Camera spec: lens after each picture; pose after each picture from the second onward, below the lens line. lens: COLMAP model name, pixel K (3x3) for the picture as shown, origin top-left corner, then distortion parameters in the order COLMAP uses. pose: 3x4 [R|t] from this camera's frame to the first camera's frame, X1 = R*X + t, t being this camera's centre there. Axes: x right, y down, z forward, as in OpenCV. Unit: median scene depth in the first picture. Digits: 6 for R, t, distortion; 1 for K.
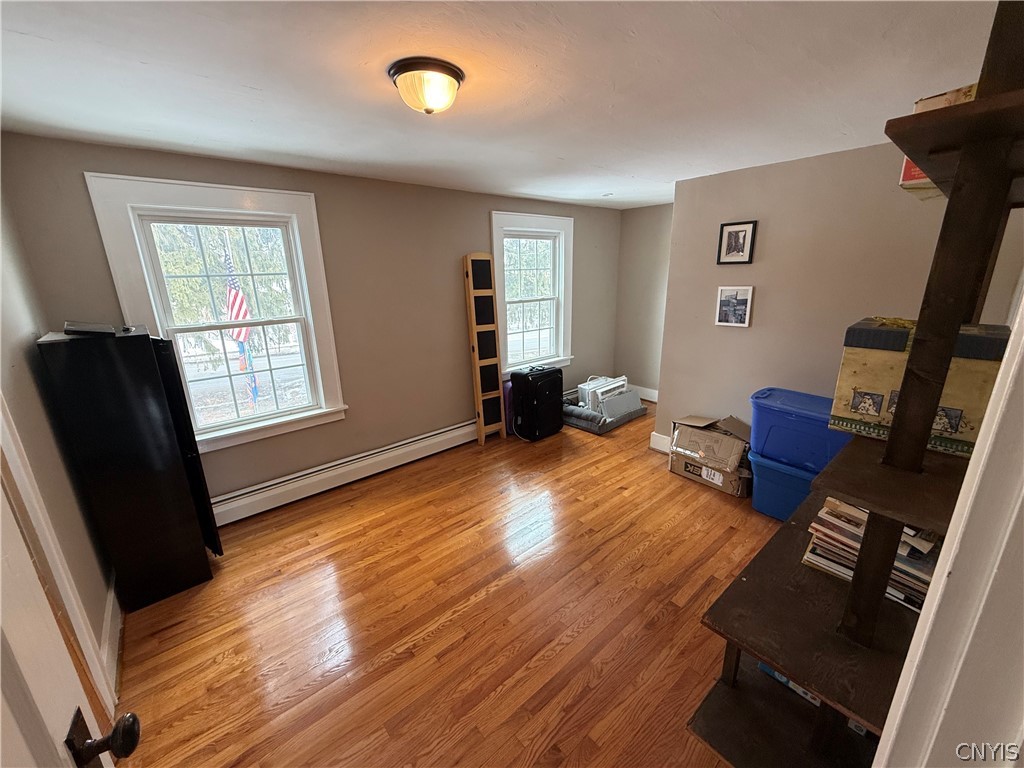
lens RADIAL K [[406.8, 0, 509.8], [0, 406.8, 383.0], [0, 0, 1]] dist [-0.001545, -0.000357]
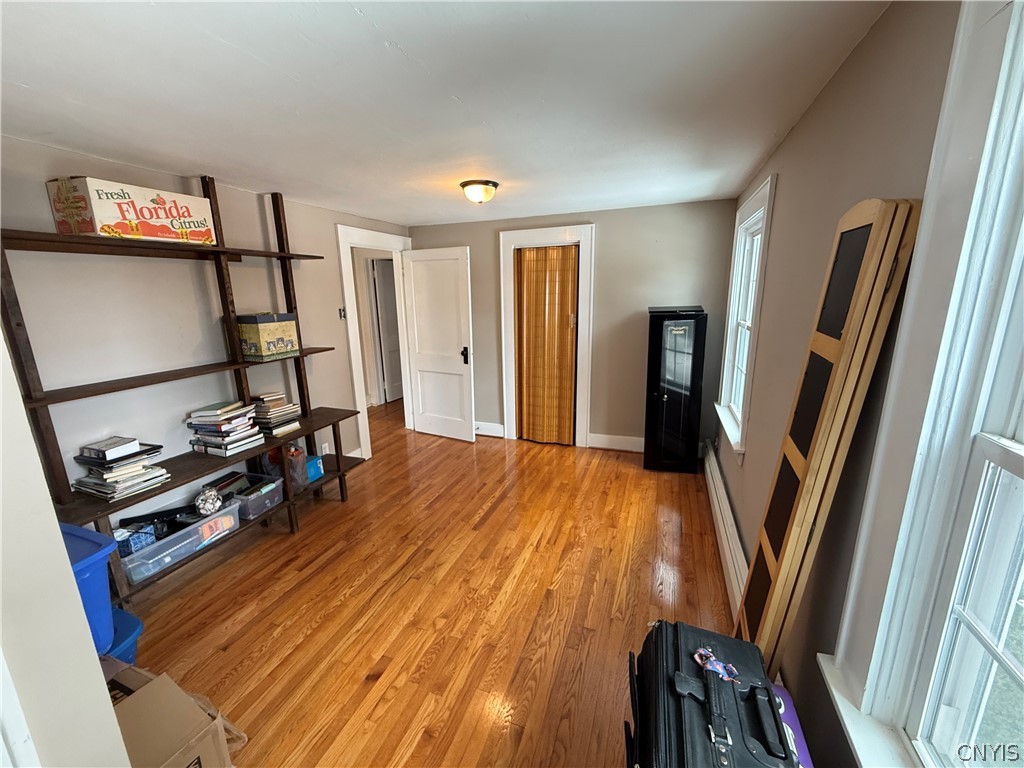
lens RADIAL K [[406.8, 0, 509.8], [0, 406.8, 383.0], [0, 0, 1]] dist [-0.001545, -0.000357]
pose [[-0.873889, 0.140763, -0.465299, 0.468239], [-0.103032, 0.881782, 0.460266, -0.545427], [0.475081, 0.450162, -0.756077, 1.956088]]
